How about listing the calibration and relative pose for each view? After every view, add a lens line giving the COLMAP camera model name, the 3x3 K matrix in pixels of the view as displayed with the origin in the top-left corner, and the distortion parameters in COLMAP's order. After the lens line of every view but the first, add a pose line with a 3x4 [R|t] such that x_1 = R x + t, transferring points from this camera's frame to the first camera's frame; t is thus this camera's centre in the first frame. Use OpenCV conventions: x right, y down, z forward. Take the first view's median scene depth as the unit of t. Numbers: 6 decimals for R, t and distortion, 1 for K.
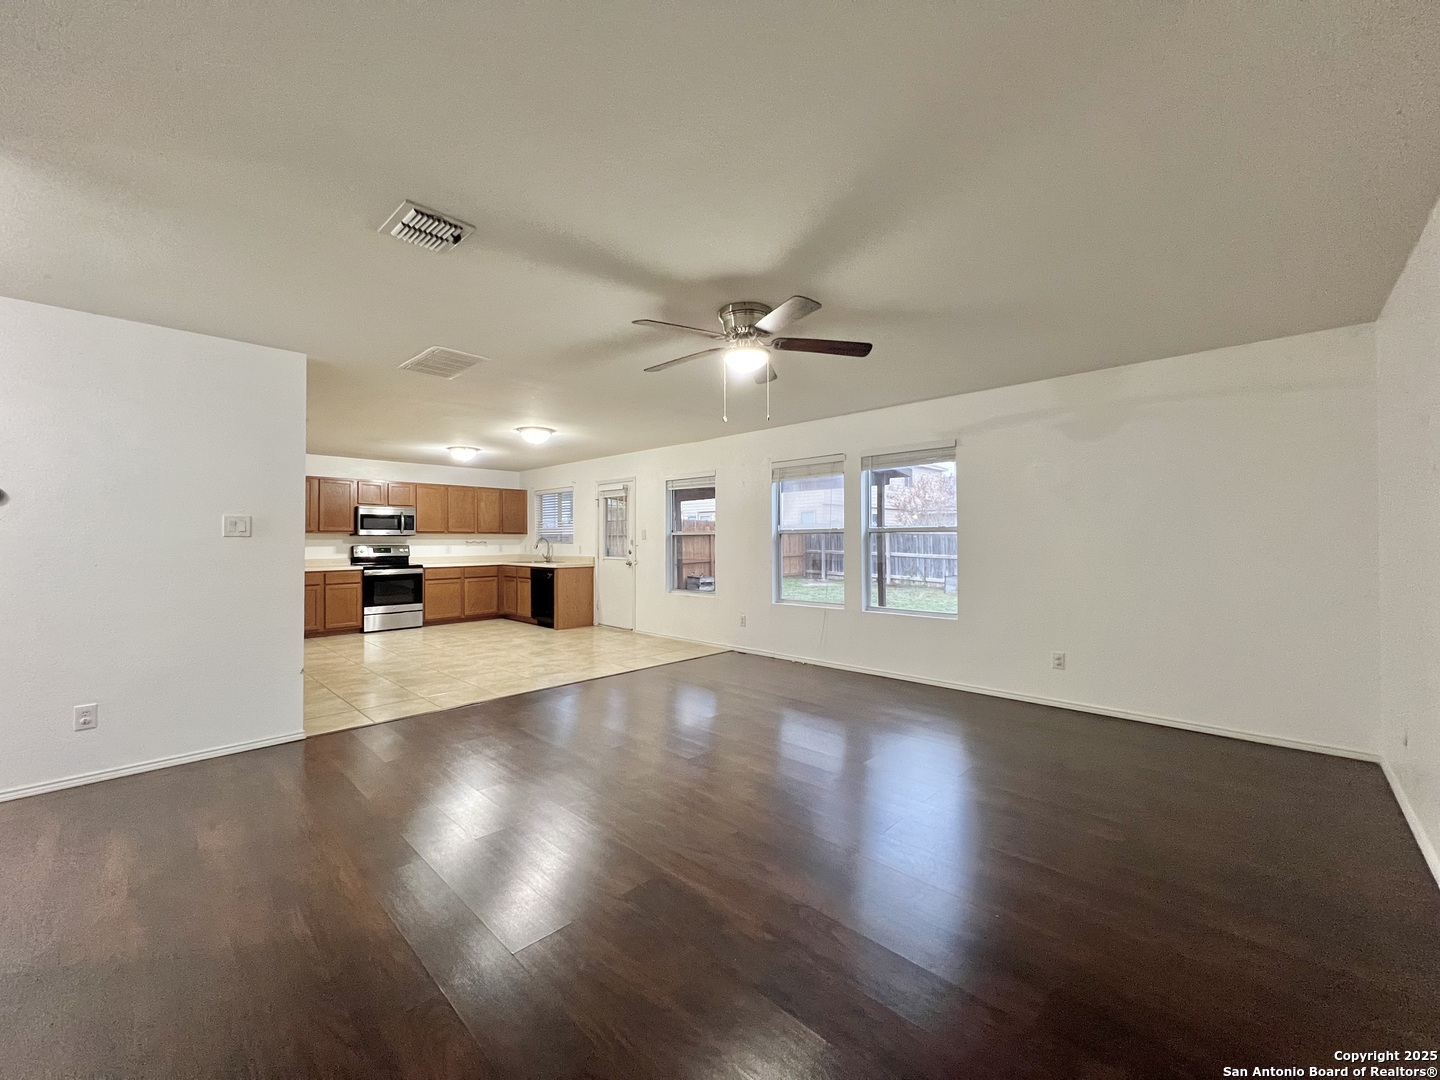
lens RADIAL K [[574.5, 0, 717.8], [0, 574.5, 538.1], [0, 0, 1]] dist [-0.006697, -0.000033]
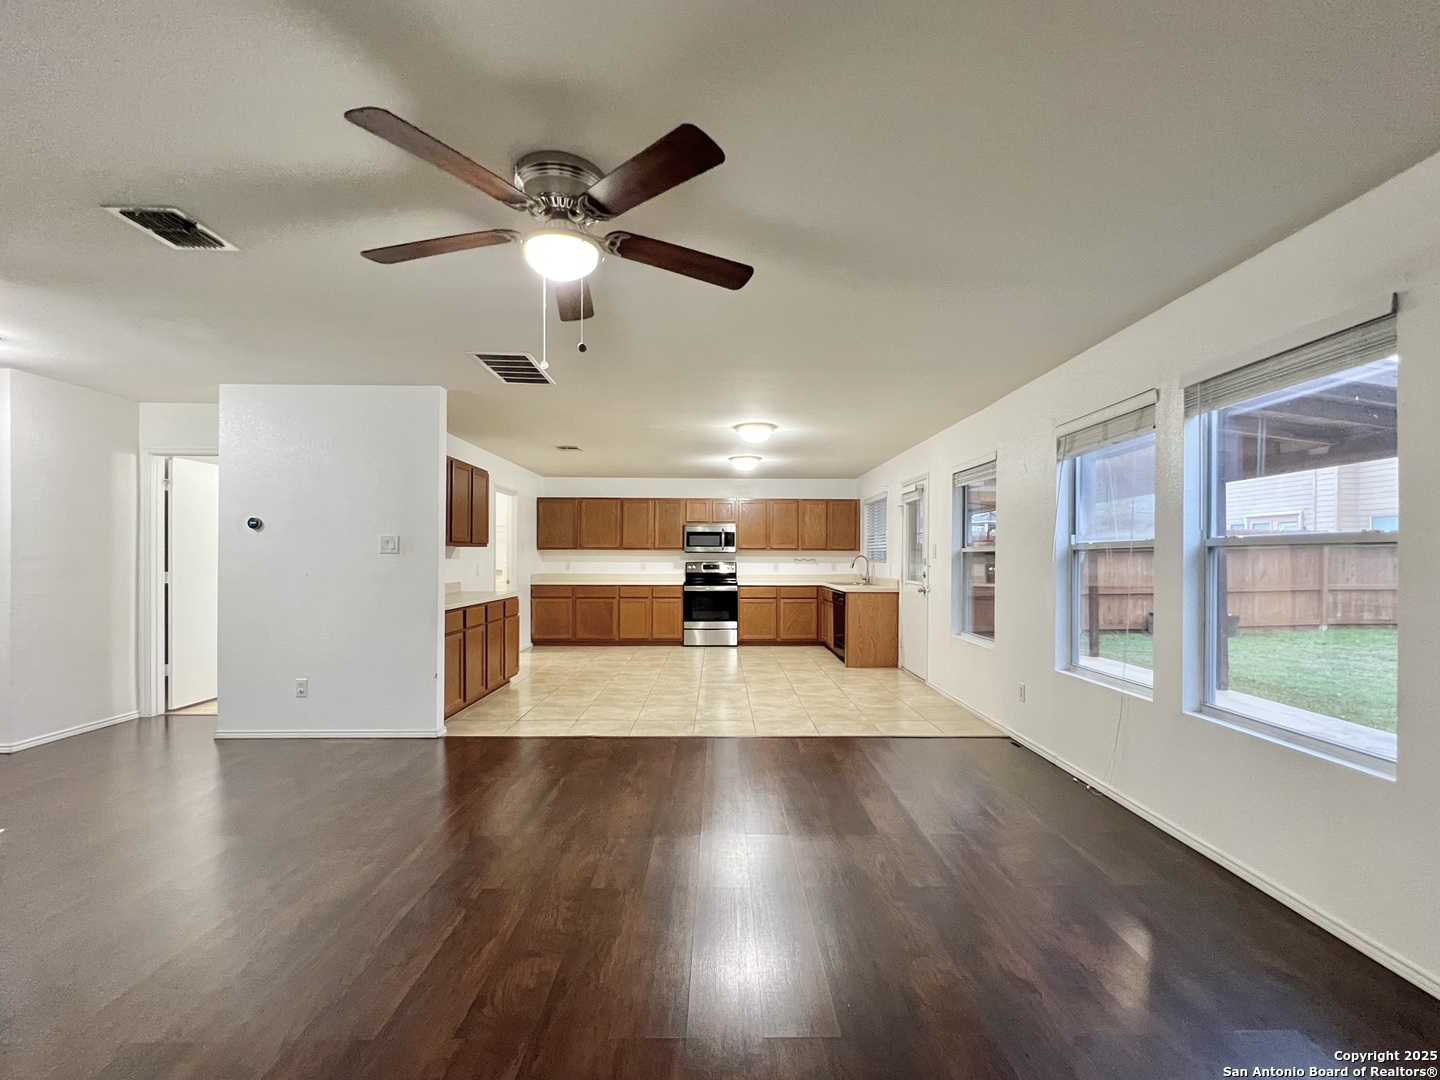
lens RADIAL K [[627.8, 0, 729.4], [0, 627.8, 558.4], [0, 0, 1]] dist [-0.002083, -0.000213]
pose [[0.706804, 0.007735, -0.707367, 0.235177], [-0.004021, 0.999968, 0.006917, -0.001652], [0.707398, -0.002045, 0.706813, 0.244513]]
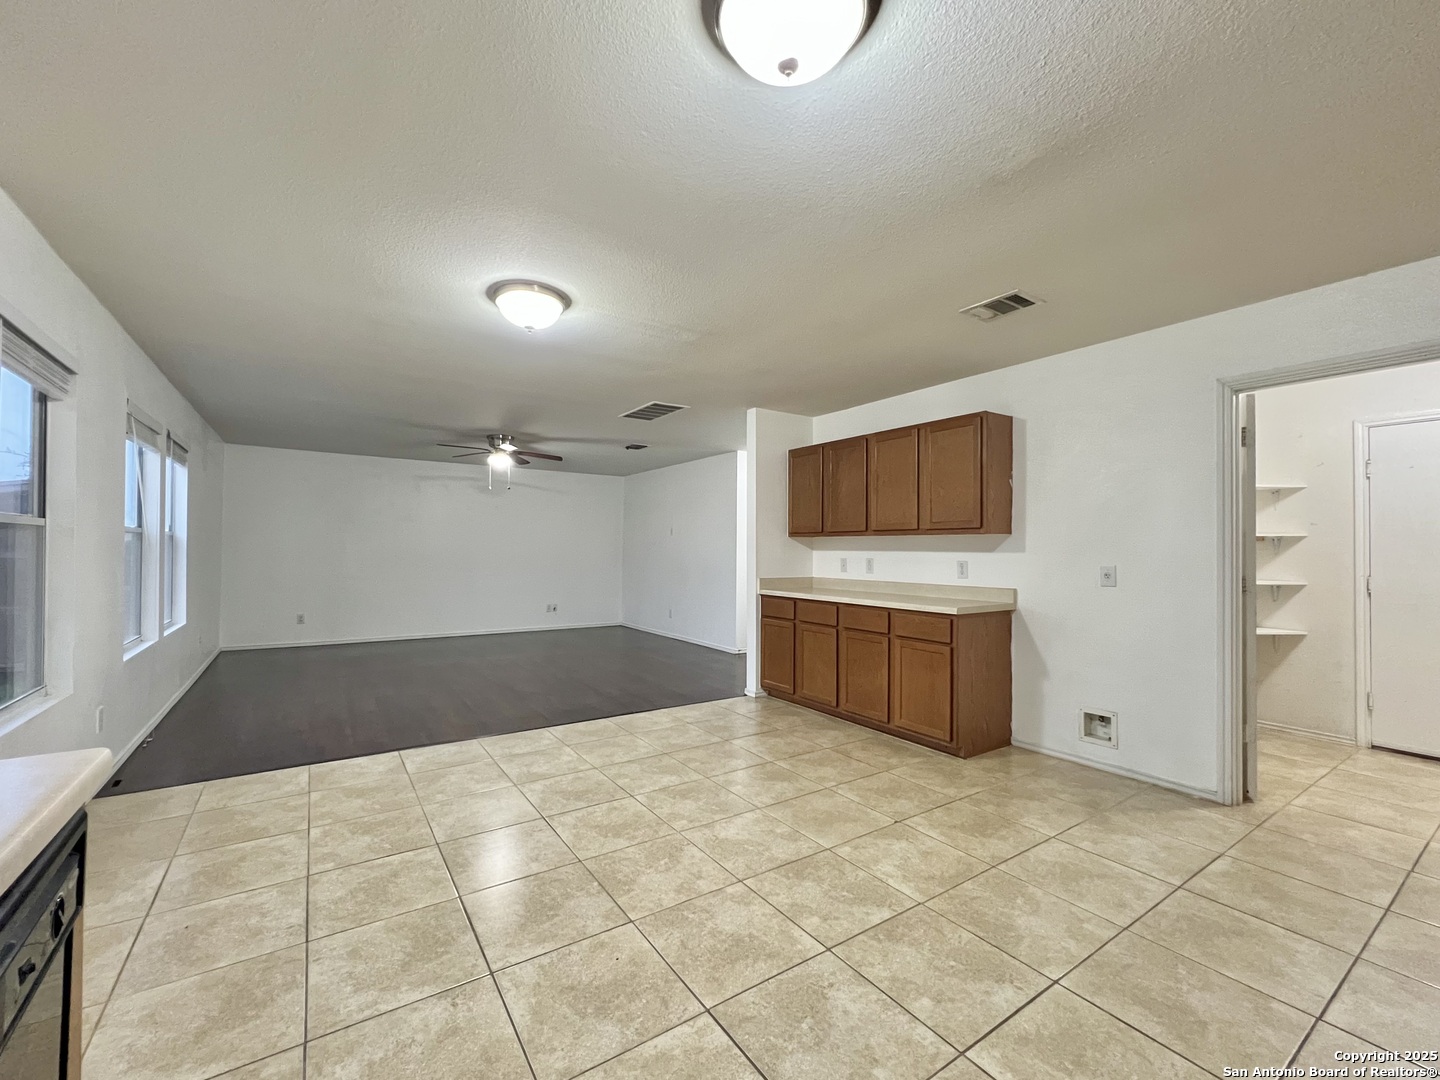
lens RADIAL K [[594.8, 0, 698.1], [0, 594.8, 541.8], [0, 0, 1]] dist [-0.001422, -0.000117]
pose [[-0.973777, -0.001001, 0.227503, -0.419535], [-0.005385, 0.999812, -0.018652, 0.007290], [-0.227442, -0.019388, -0.973599, 1.079627]]
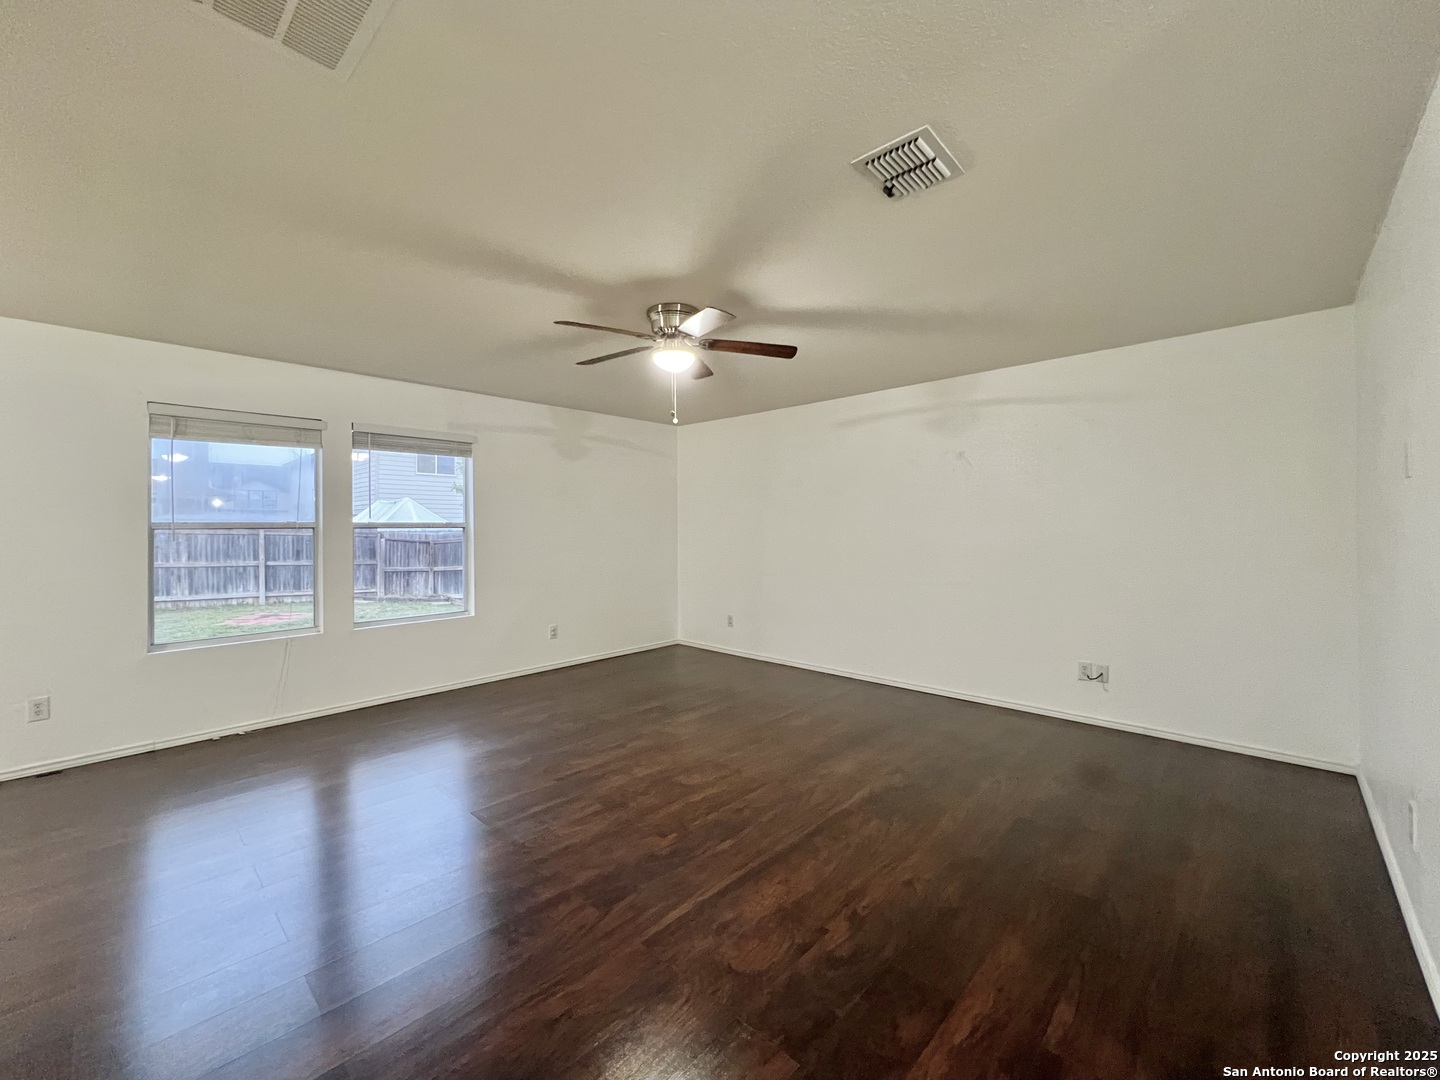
lens RADIAL K [[582.4, 0, 717.9], [0, 582.4, 525.3], [0, 0, 1]] dist [-0.001487, -0.000202]
pose [[-0.008910, 0.008471, 0.999924, -0.360753], [0.003792, 0.999957, -0.008438, -0.003398], [-0.999953, 0.003716, -0.008942, 0.344809]]
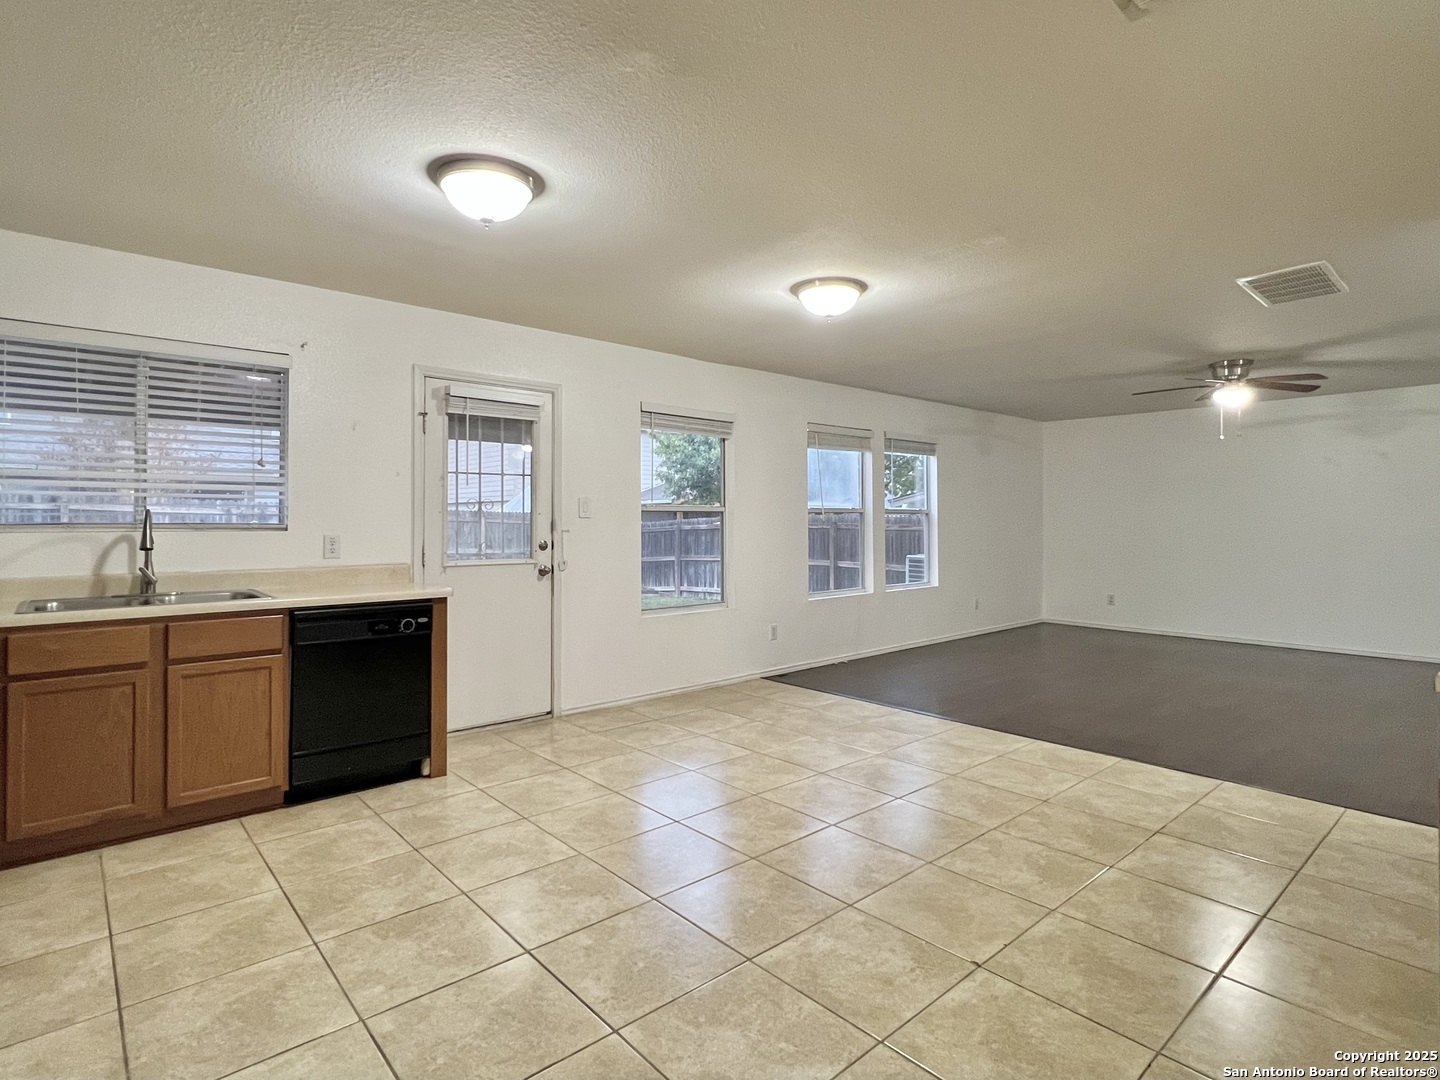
lens RADIAL K [[749.6, 0, 720.2], [0, 749.6, 515.1], [0, 0, 1]] dist [-0.002096, -0.000407]
pose [[0.080556, 0.011366, 0.996685, -0.720993], [-0.002361, 0.999934, -0.011212, 0.006134], [-0.996747, -0.001450, 0.080577, 0.791193]]
